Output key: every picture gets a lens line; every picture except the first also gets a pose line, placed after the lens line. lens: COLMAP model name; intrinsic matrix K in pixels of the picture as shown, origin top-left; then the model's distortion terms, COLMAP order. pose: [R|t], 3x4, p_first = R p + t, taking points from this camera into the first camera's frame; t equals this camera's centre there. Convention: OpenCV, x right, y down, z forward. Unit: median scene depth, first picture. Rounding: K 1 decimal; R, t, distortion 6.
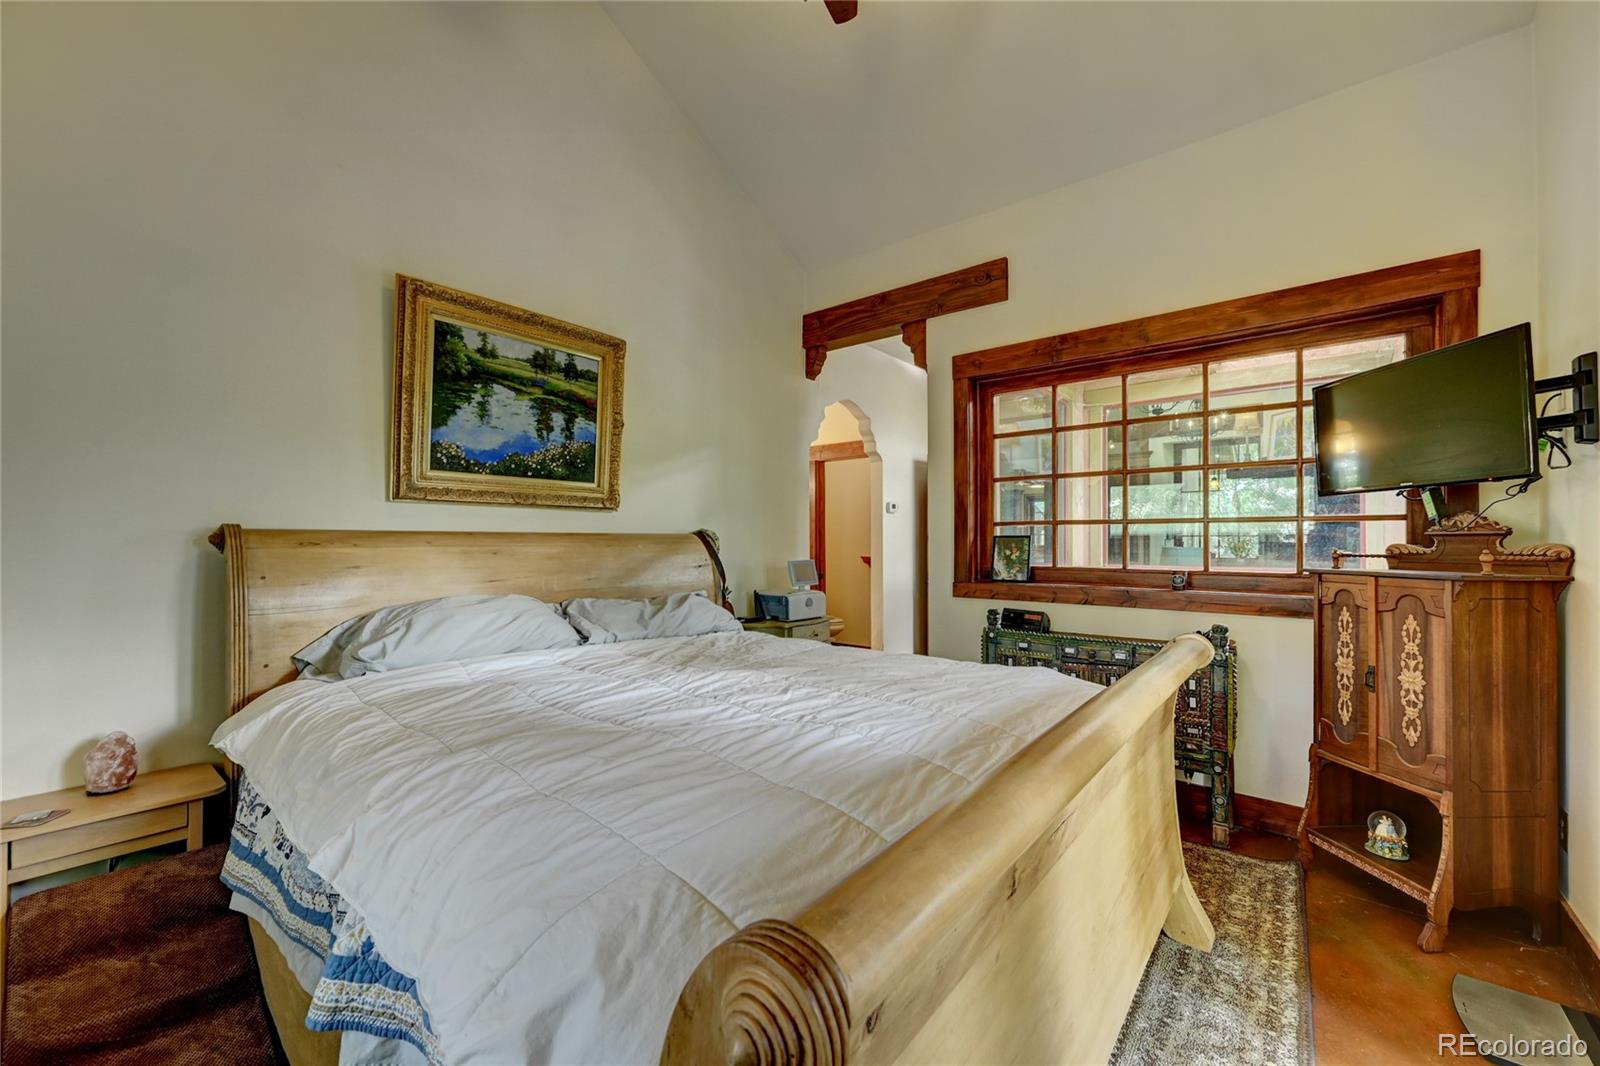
lens RADIAL K [[632.9, 0, 794.9], [0, 632.9, 539.3], [0, 0, 1]] dist [0.000449, 0.000298]
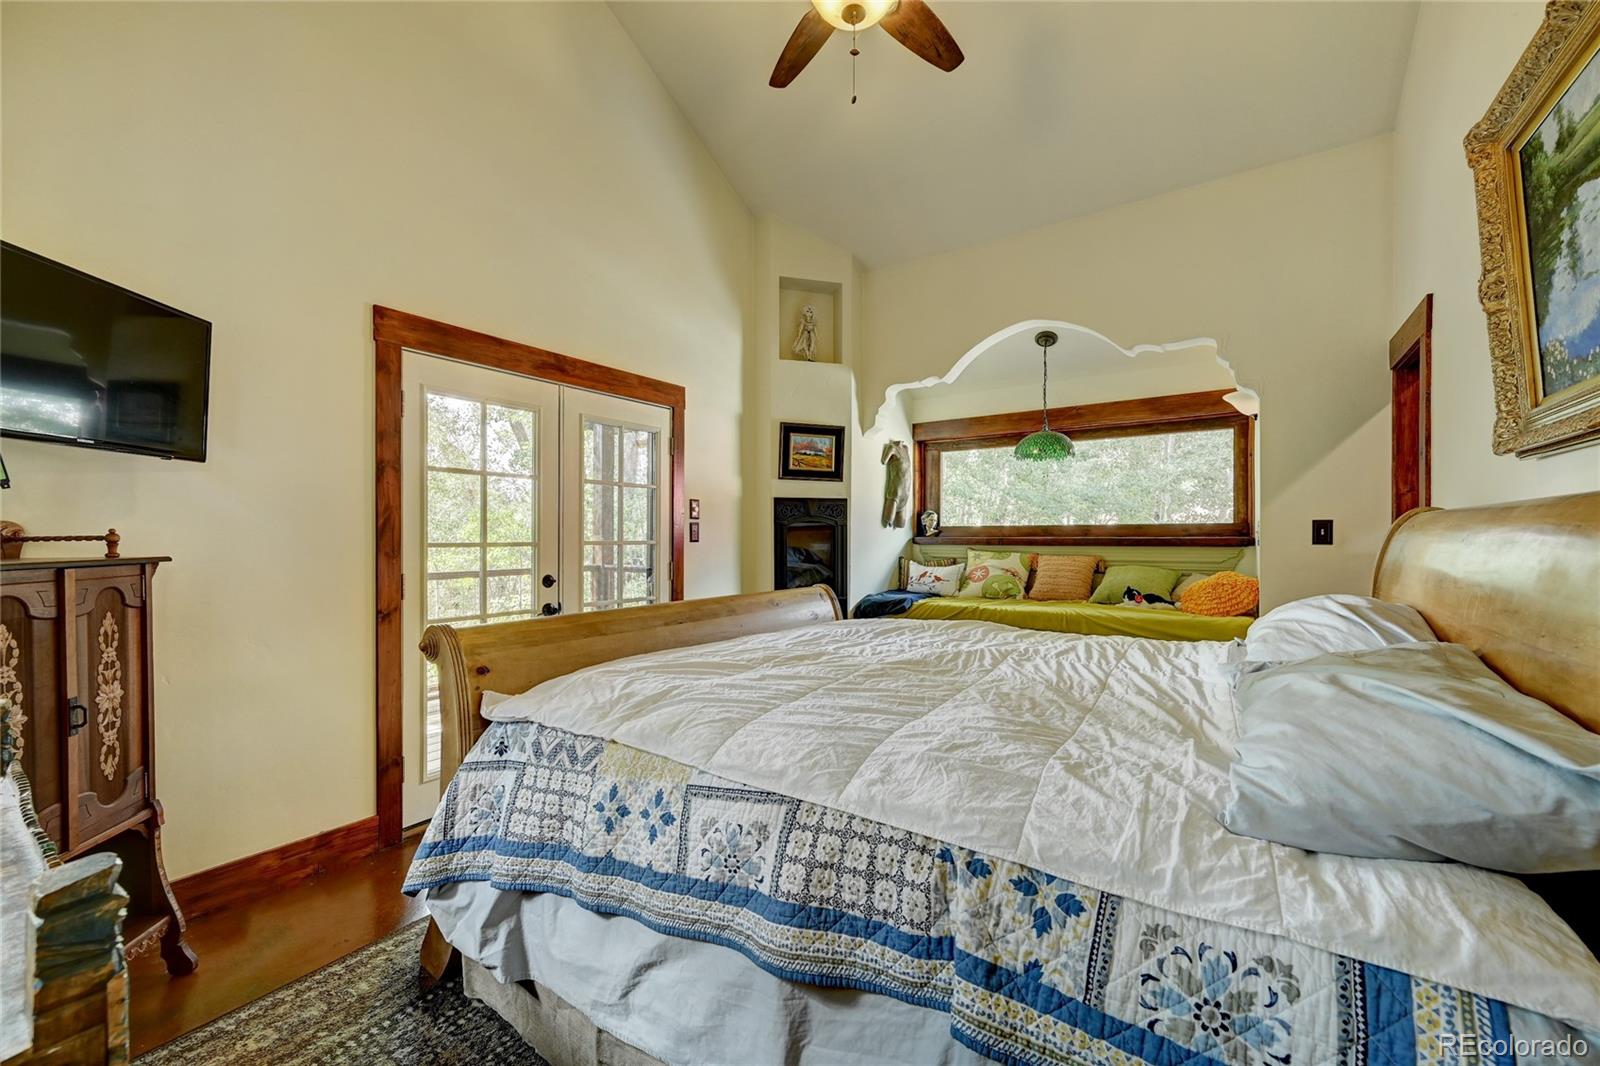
lens RADIAL K [[632.9, 0, 800.4], [0, 632.9, 537.7], [0, 0, 1]] dist [0.000449, 0.000298]
pose [[-0.995636, -0.001642, -0.093309, 0.198784], [-0.000591, 0.999936, -0.011293, 0.035671], [0.093321, -0.011189, -0.995573, 1.861553]]
